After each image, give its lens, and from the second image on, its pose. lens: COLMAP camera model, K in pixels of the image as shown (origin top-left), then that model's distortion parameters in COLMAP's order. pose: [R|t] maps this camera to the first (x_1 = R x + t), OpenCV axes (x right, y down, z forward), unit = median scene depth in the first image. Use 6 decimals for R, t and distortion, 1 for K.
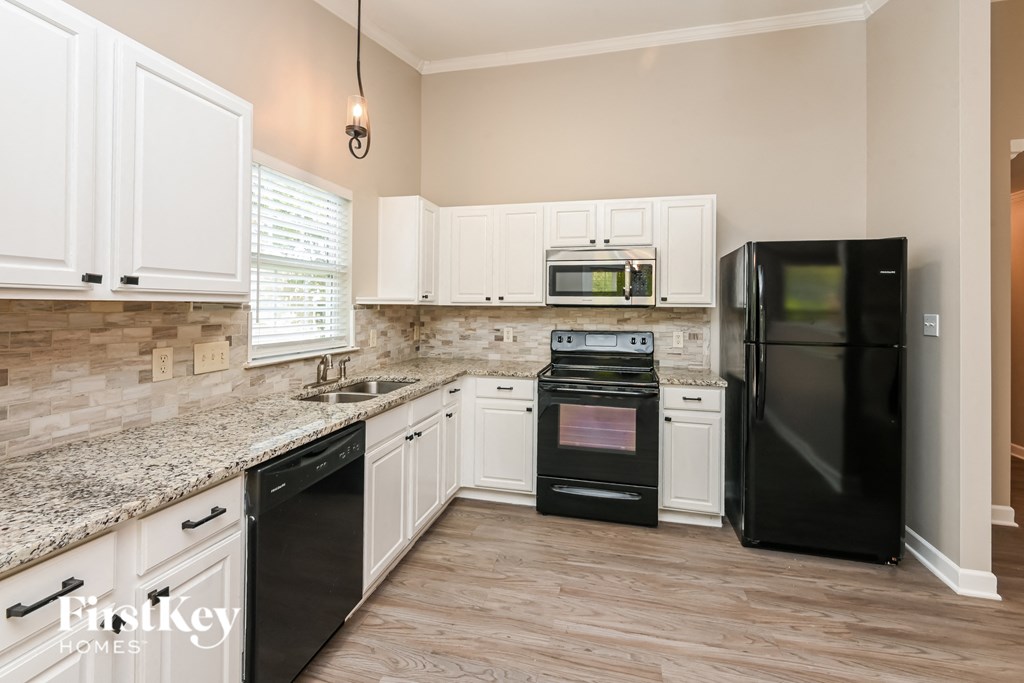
lens RADIAL K [[475.1, 0, 510.0], [0, 475.1, 302.8], [0, 0, 1]] dist [0.005225, -0.001171]
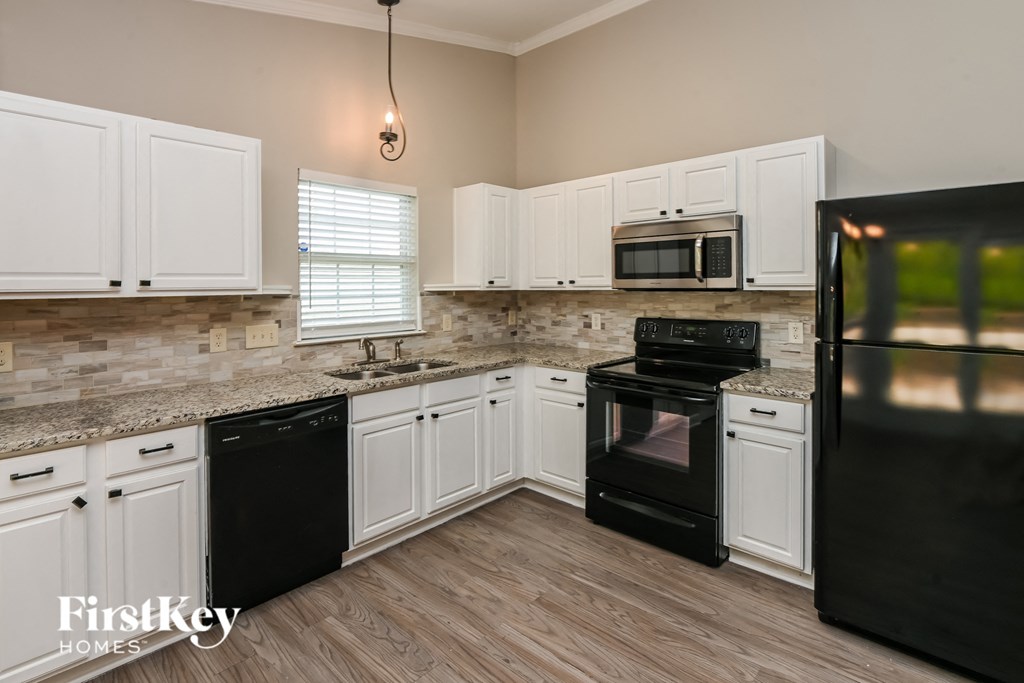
lens RADIAL K [[513.7, 0, 504.9], [0, 513.7, 284.1], [0, 0, 1]] dist [-0.001811, -0.004281]
pose [[0.865538, -0.015586, -0.500600, 0.499546], [0.018798, 0.999822, 0.001373, -0.013183], [0.500490, -0.010599, 0.865678, 0.093559]]
